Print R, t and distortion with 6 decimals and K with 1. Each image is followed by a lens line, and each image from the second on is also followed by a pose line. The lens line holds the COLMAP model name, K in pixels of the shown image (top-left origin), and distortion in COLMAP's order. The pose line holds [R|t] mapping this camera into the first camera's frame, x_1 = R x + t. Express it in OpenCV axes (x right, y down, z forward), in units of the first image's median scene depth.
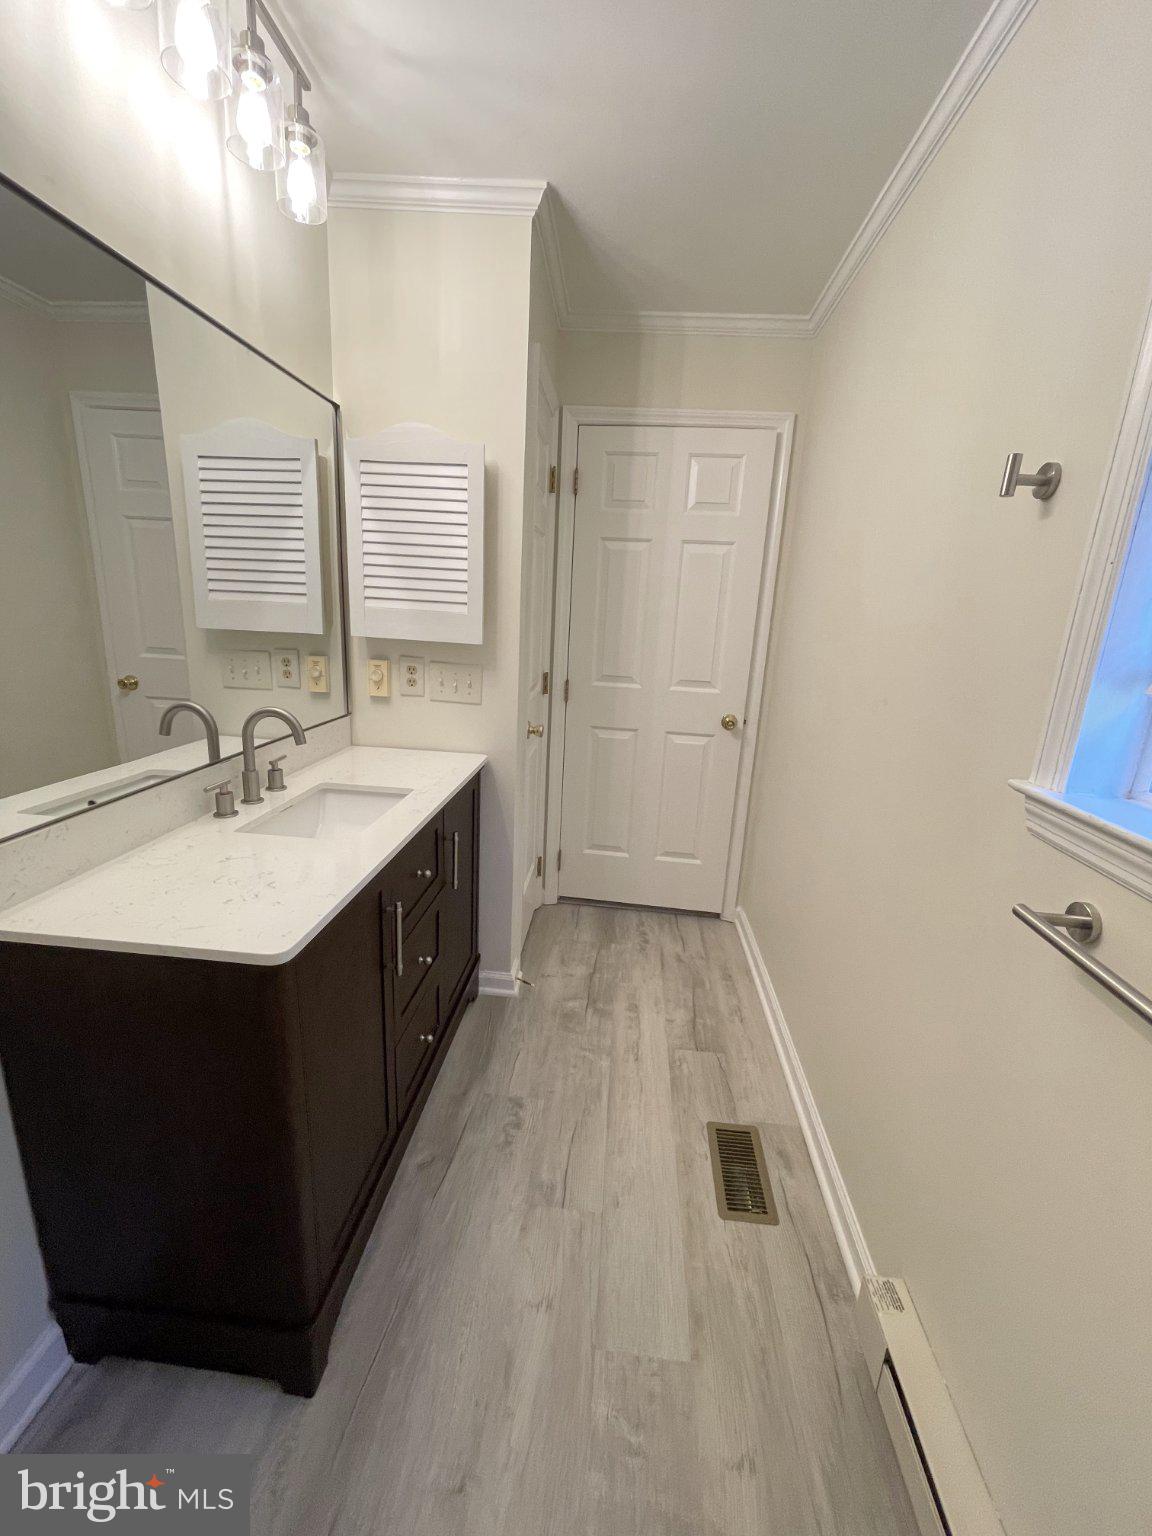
lens RADIAL K [[634.5, 0, 580.8], [0, 634.5, 775.6], [0, 0, 1]] dist [0.000582, 0.000195]
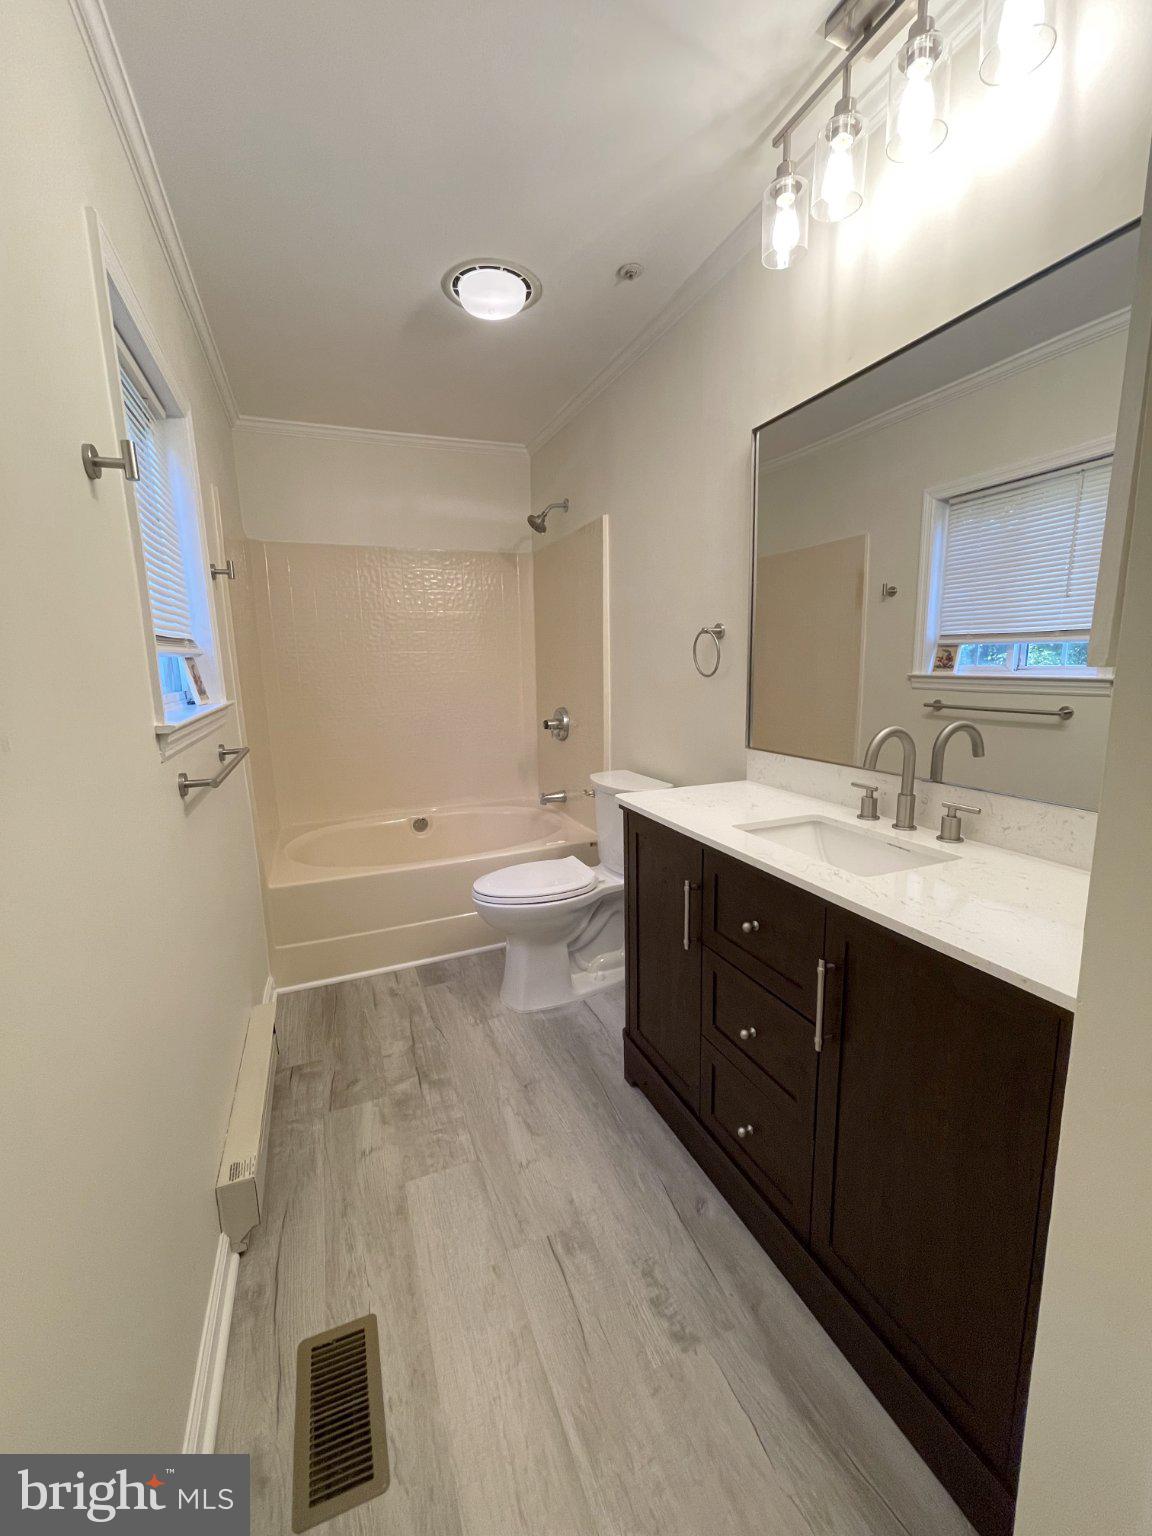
lens RADIAL K [[634.5, 0, 580.5], [0, 634.5, 765.4], [0, 0, 1]] dist [0.000582, 0.000195]
pose [[-0.891638, 0.042026, -0.450794, 0.316767], [-0.140361, 0.920966, 0.363484, -0.308787], [0.430441, 0.387370, -0.815270, 1.482199]]
